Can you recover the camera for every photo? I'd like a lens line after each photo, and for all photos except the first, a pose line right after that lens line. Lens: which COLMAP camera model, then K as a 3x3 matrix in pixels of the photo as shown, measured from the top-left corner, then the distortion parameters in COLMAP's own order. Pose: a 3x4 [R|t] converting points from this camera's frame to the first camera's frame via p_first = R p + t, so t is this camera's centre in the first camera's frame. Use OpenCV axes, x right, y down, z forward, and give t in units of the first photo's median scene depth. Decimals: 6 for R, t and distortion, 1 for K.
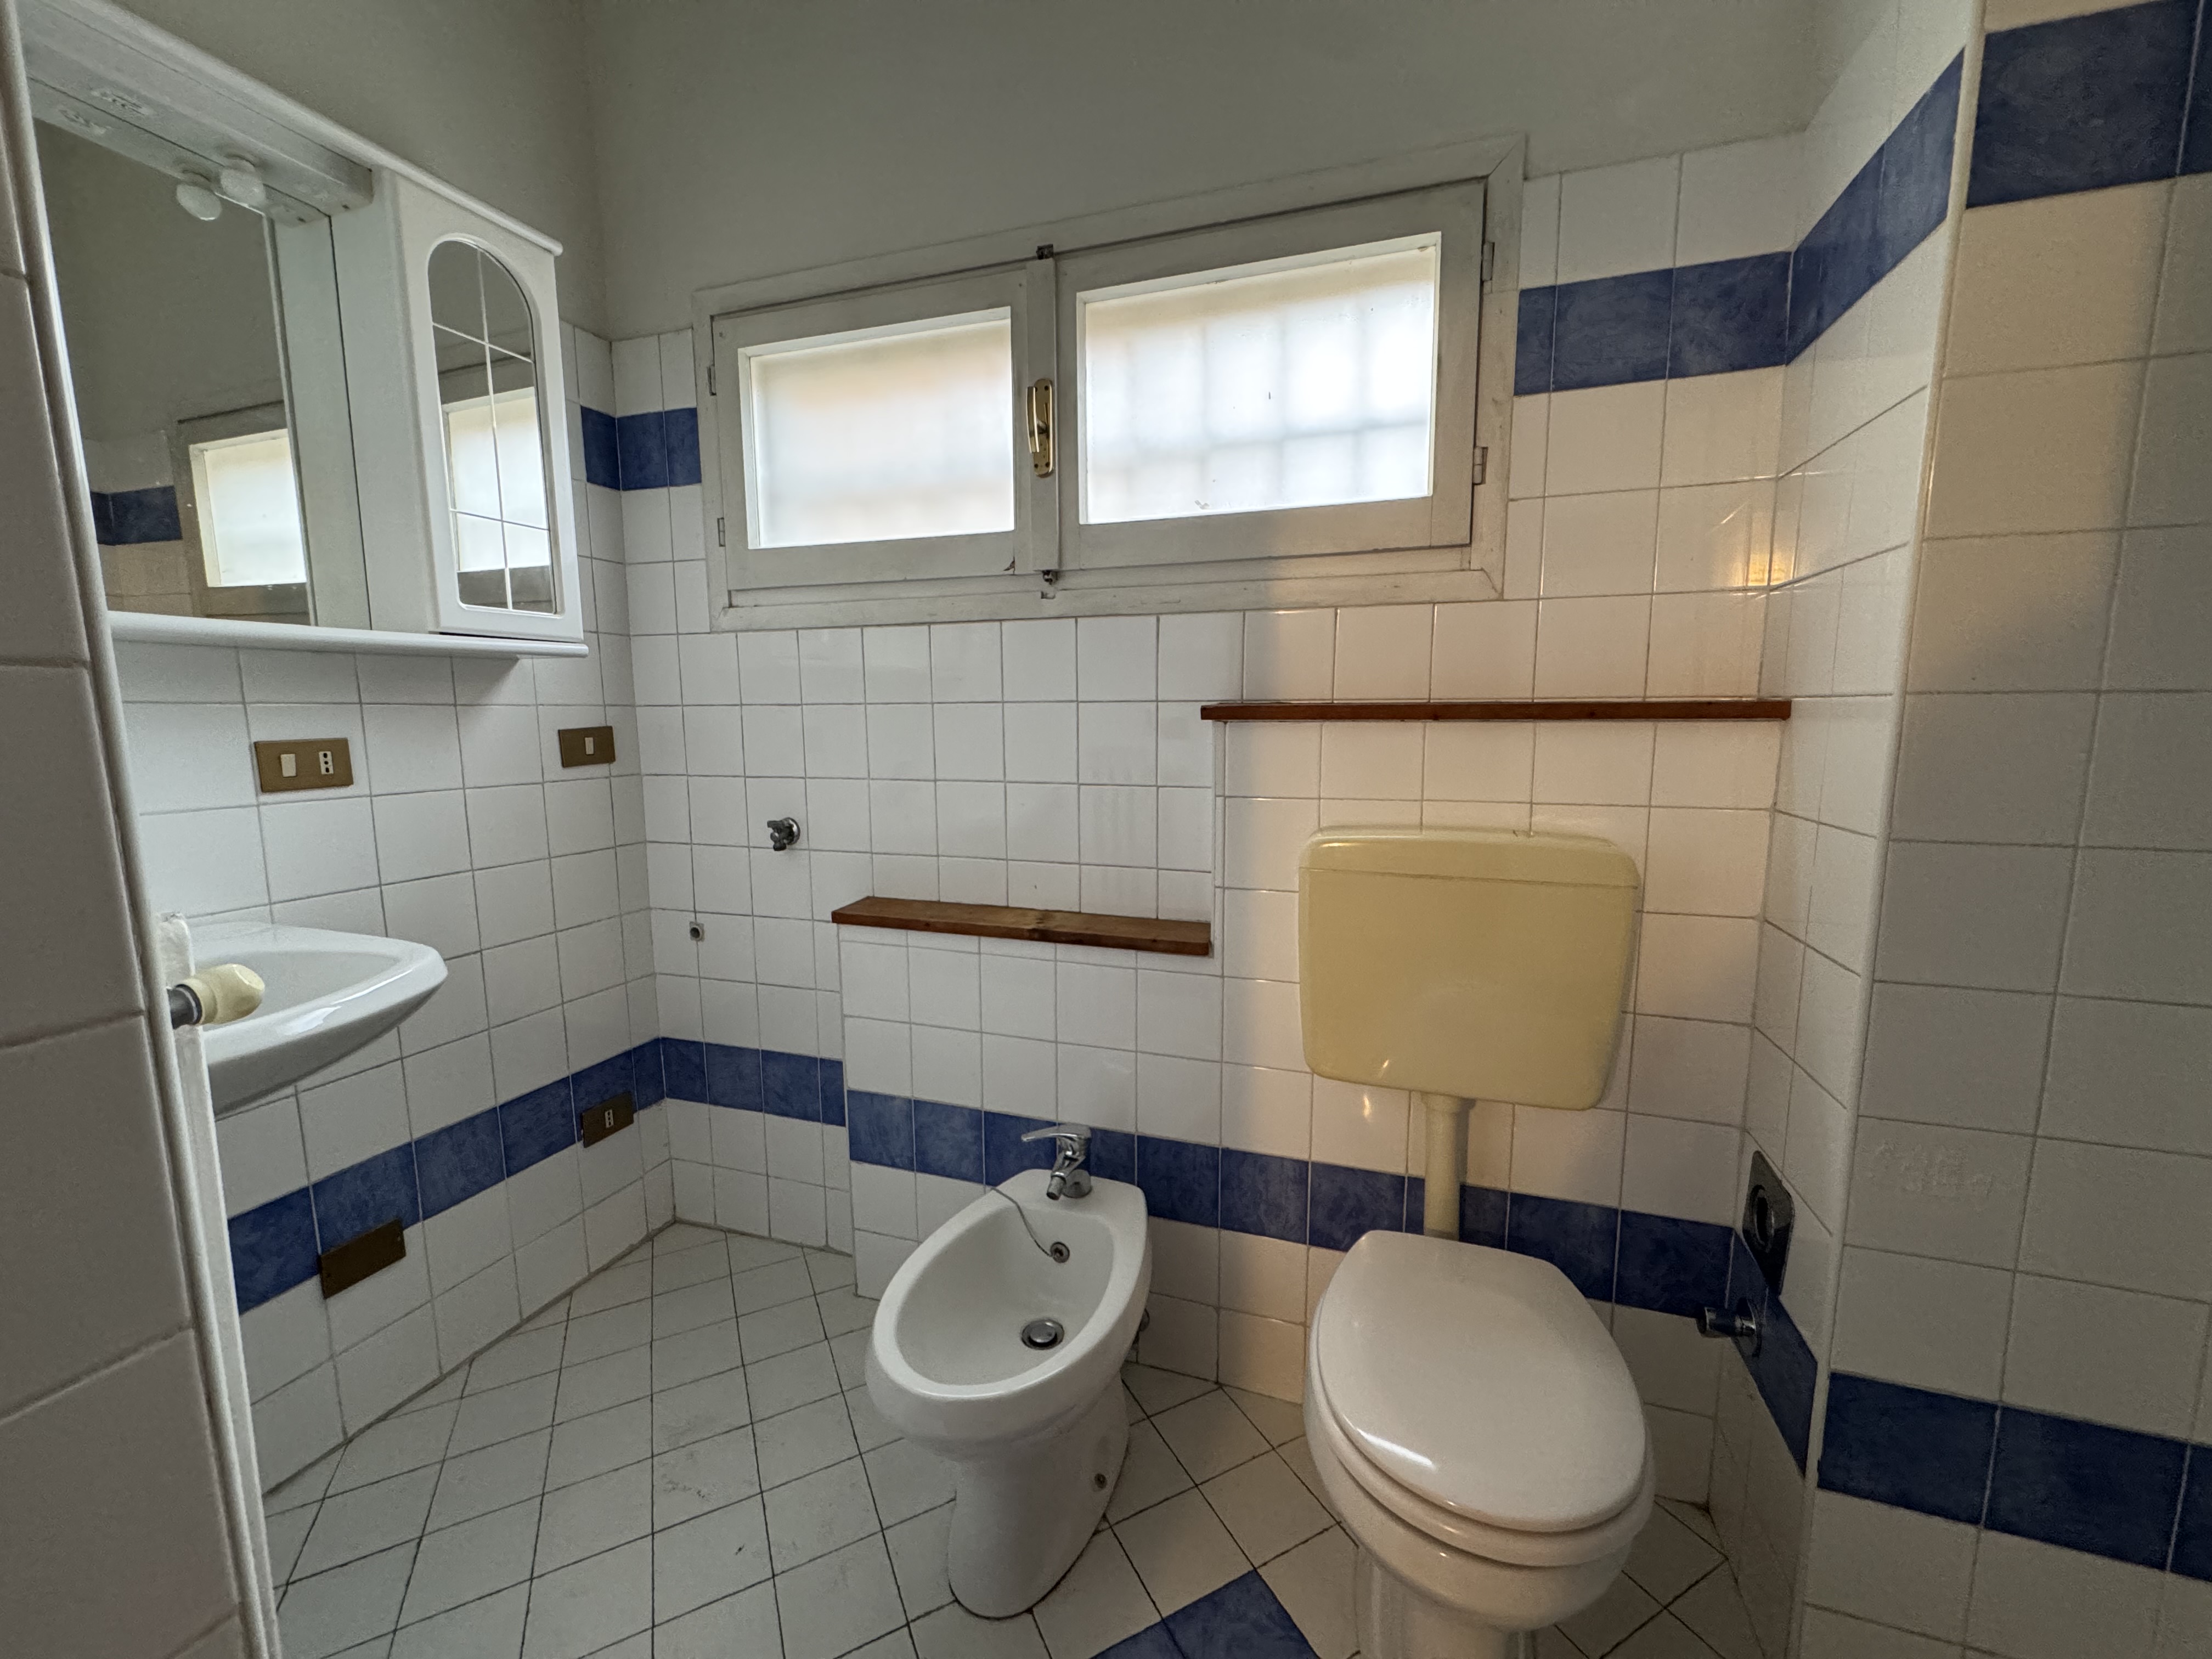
lens RADIAL K [[877.7, 0, 1110.6], [0, 877.7, 829.3], [0, 0, 1]] dist [-0.001965, 0.000335]
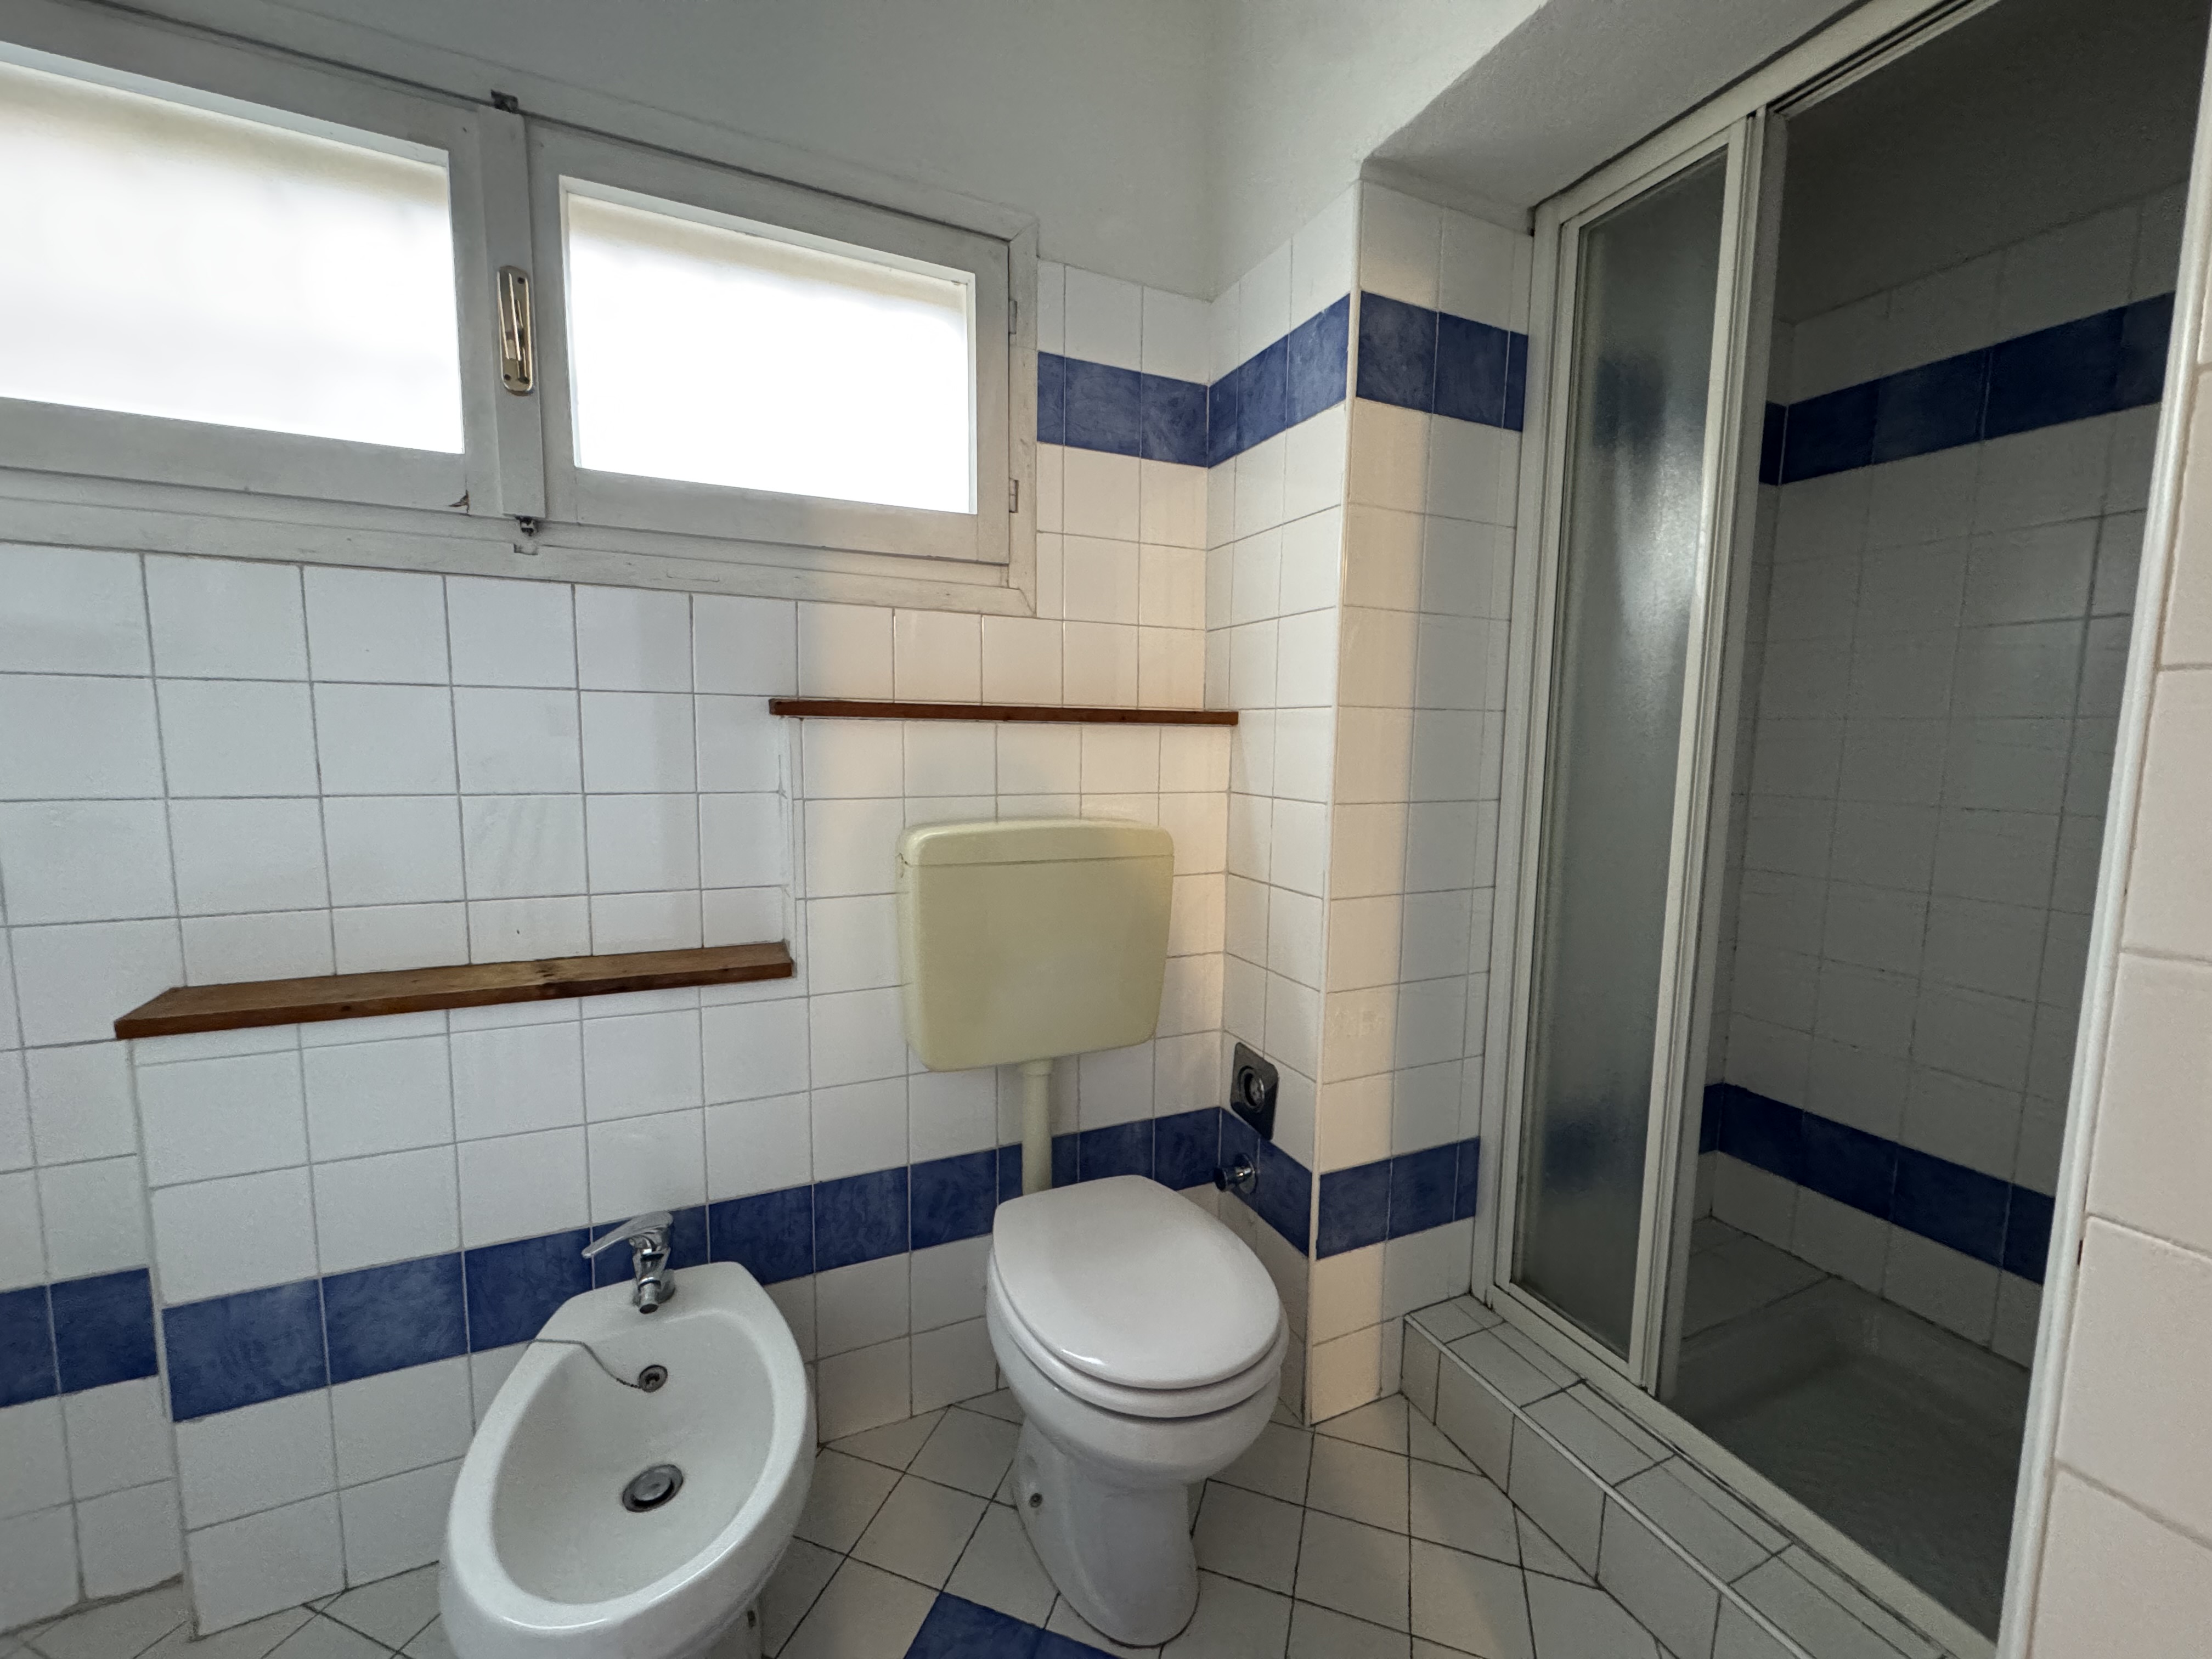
lens RADIAL K [[877.7, 0, 1103.2], [0, 877.7, 828.5], [0, 0, 1]] dist [-0.001965, 0.000335]
pose [[0.725253, -0.058593, 0.685984, -0.265497], [0.073565, 0.997263, 0.007404, 0.009066], [-0.684541, 0.045095, 0.727579, 0.114159]]
